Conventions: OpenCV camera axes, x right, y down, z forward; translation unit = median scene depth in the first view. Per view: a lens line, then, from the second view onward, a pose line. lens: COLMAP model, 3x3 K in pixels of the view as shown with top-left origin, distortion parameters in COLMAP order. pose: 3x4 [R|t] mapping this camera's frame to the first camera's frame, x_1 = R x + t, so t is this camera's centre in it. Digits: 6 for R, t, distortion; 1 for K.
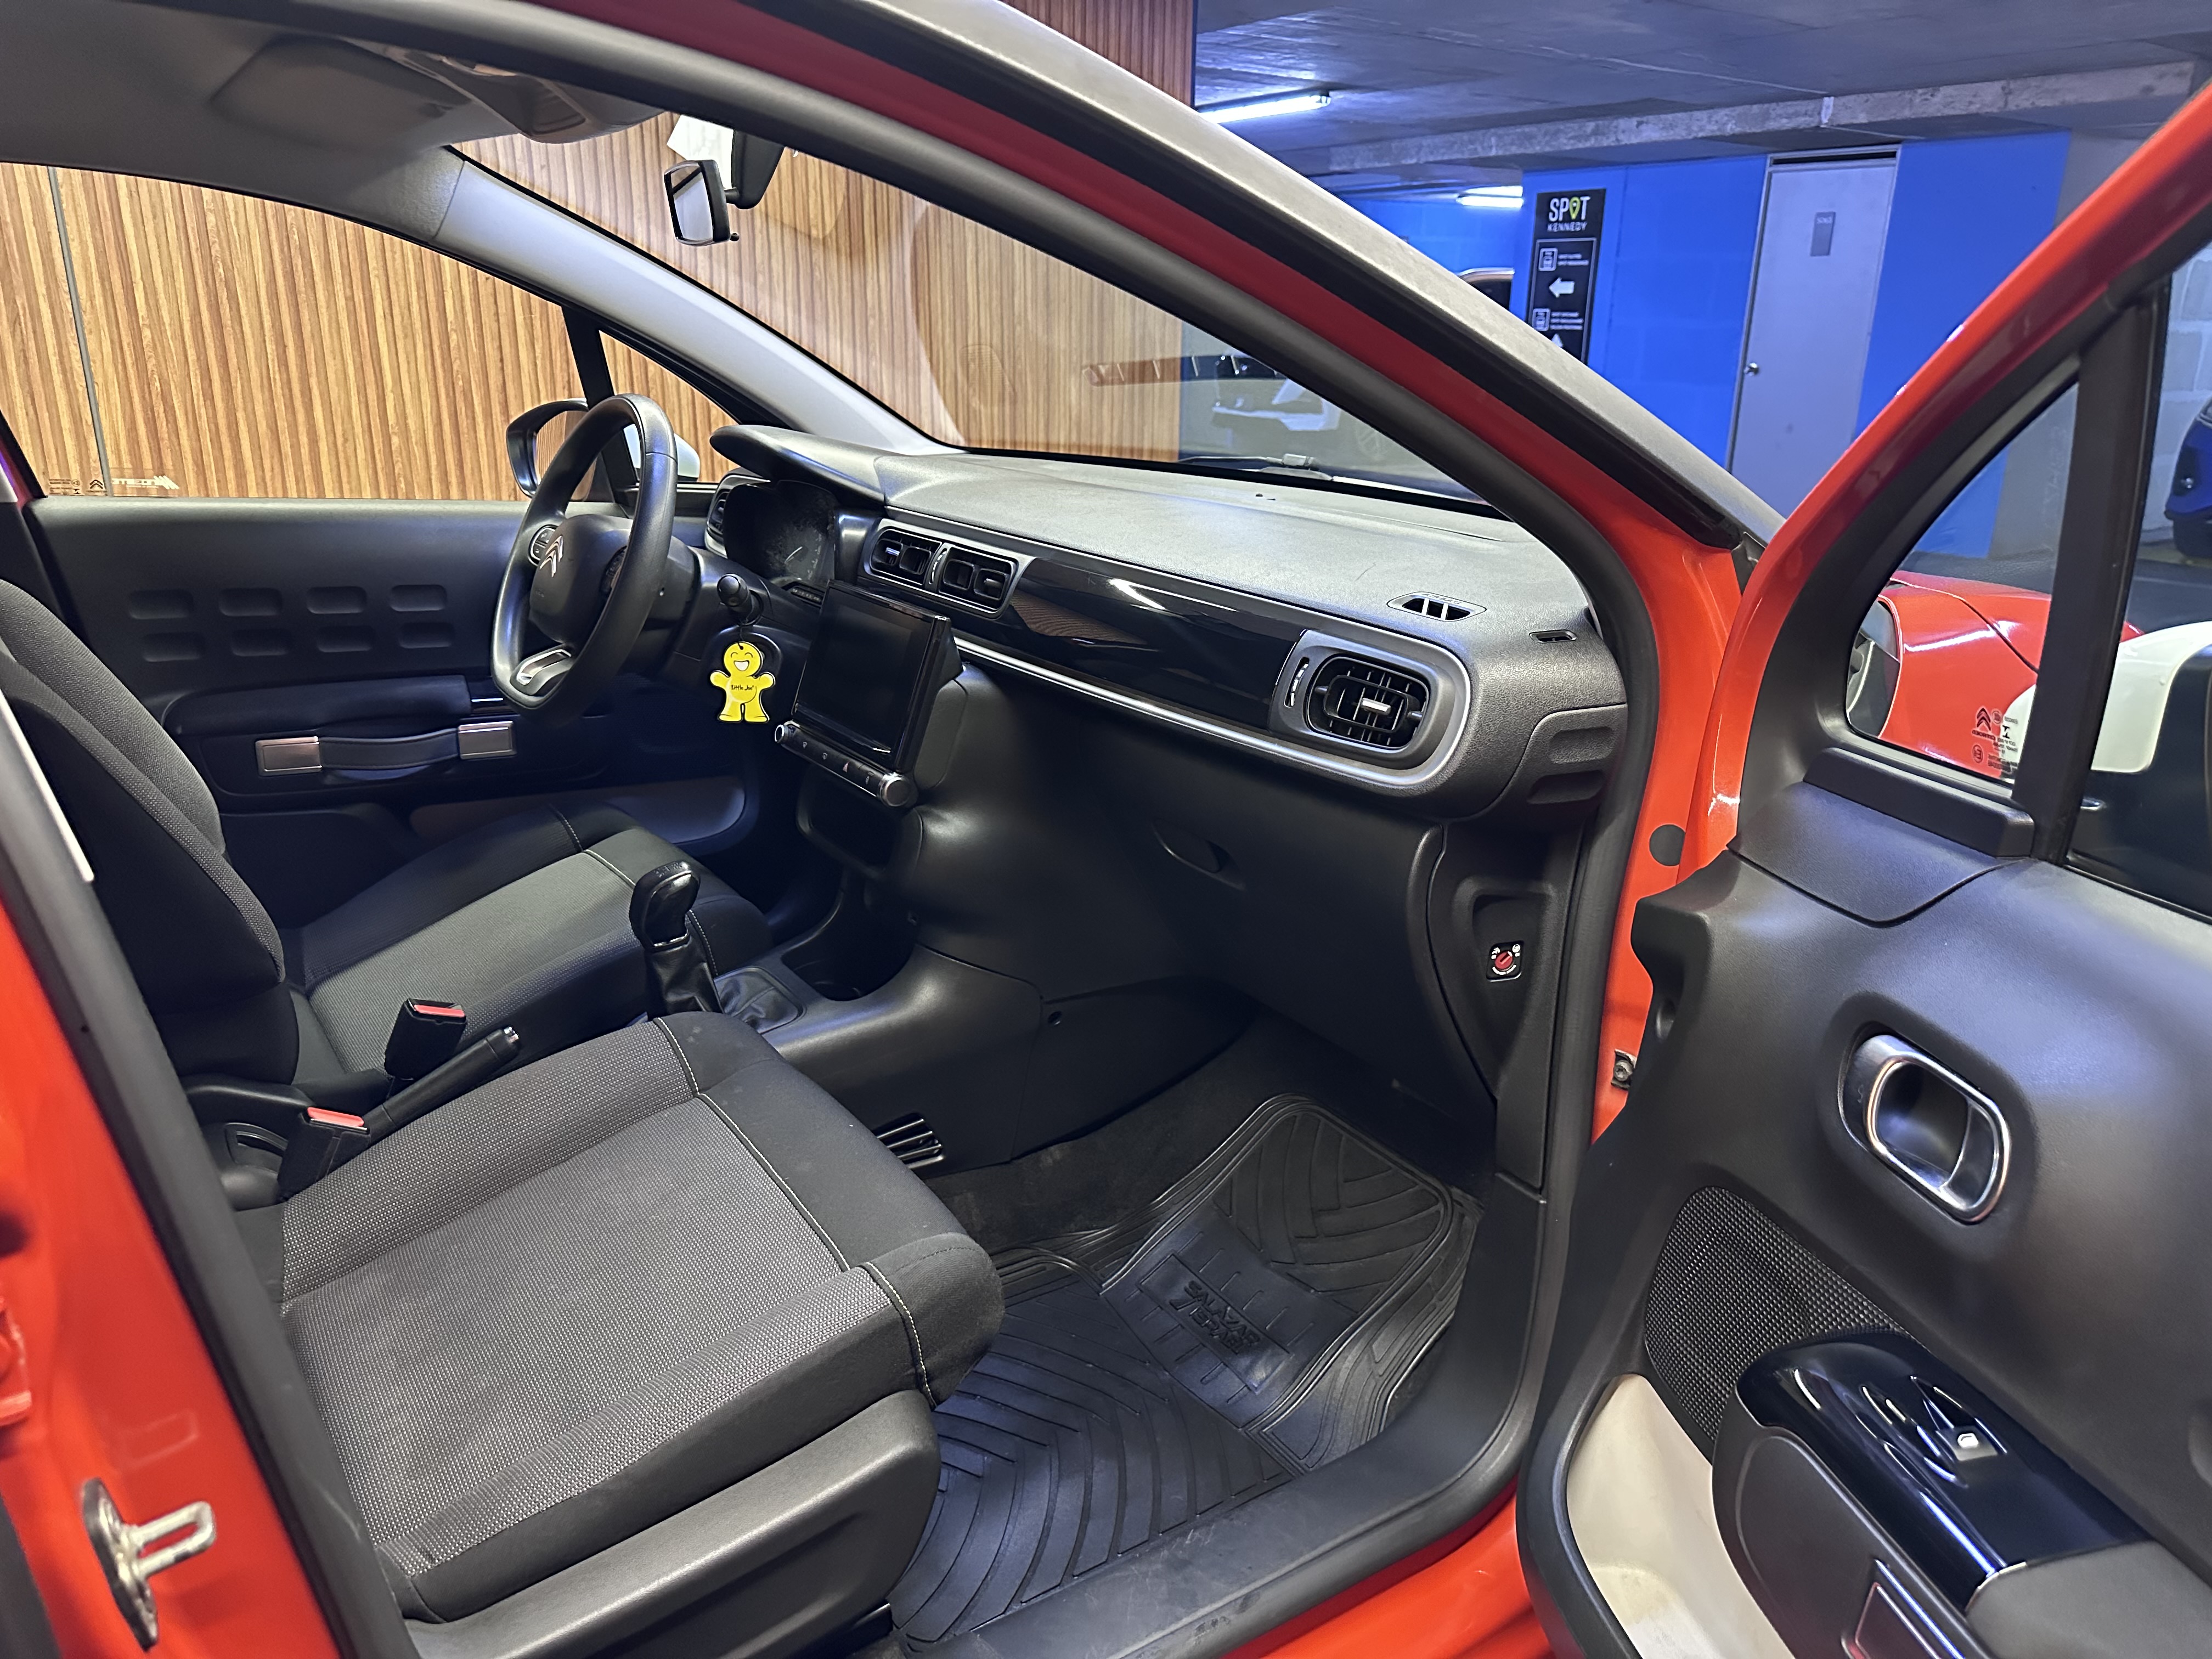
lens RADIAL K [[1596.1, 0, 1120.1], [0, 1596.1, 825.1], [0, 0, 1]] dist [0.051615, -0.058476]
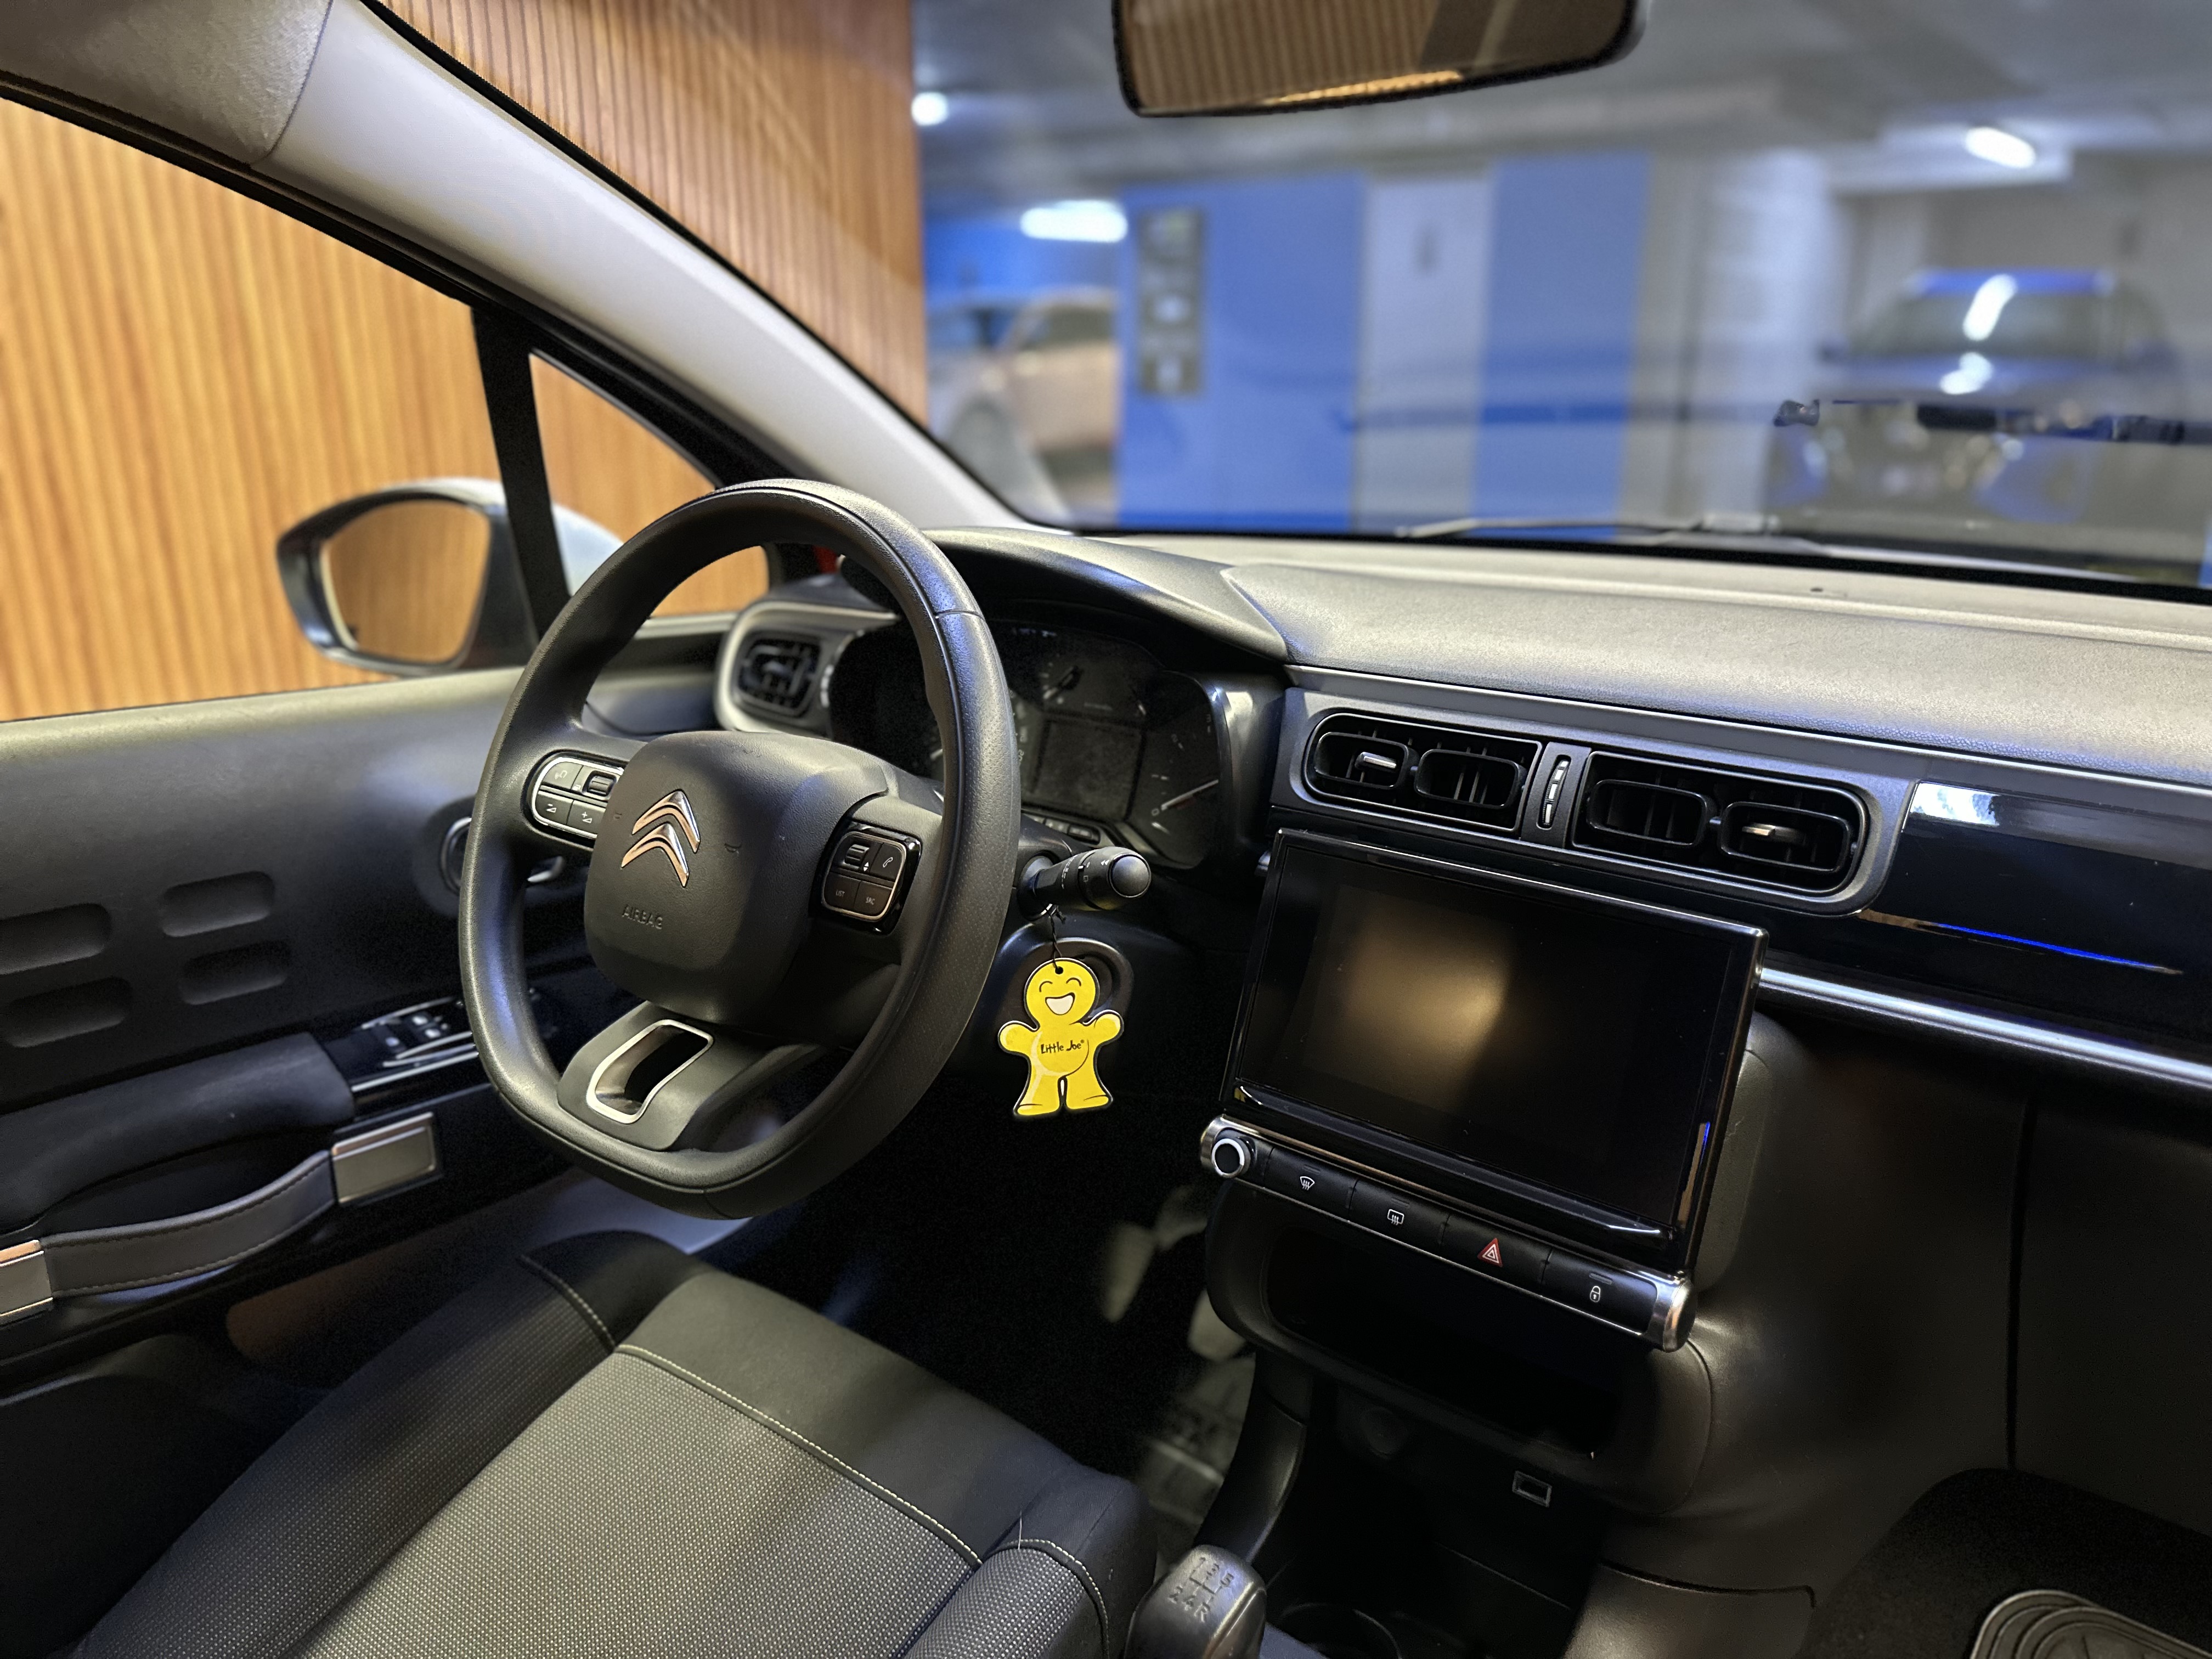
lens RADIAL K [[1596.1, 0, 1120.1], [0, 1596.1, 825.1], [0, 0, 1]] dist [0.051615, -0.058476]
pose [[0.954518, -0.105607, 0.278823, -0.349563], [0.109977, 0.993934, -0.000032, -0.152405], [-0.277128, 0.030695, 0.960343, 0.512206]]
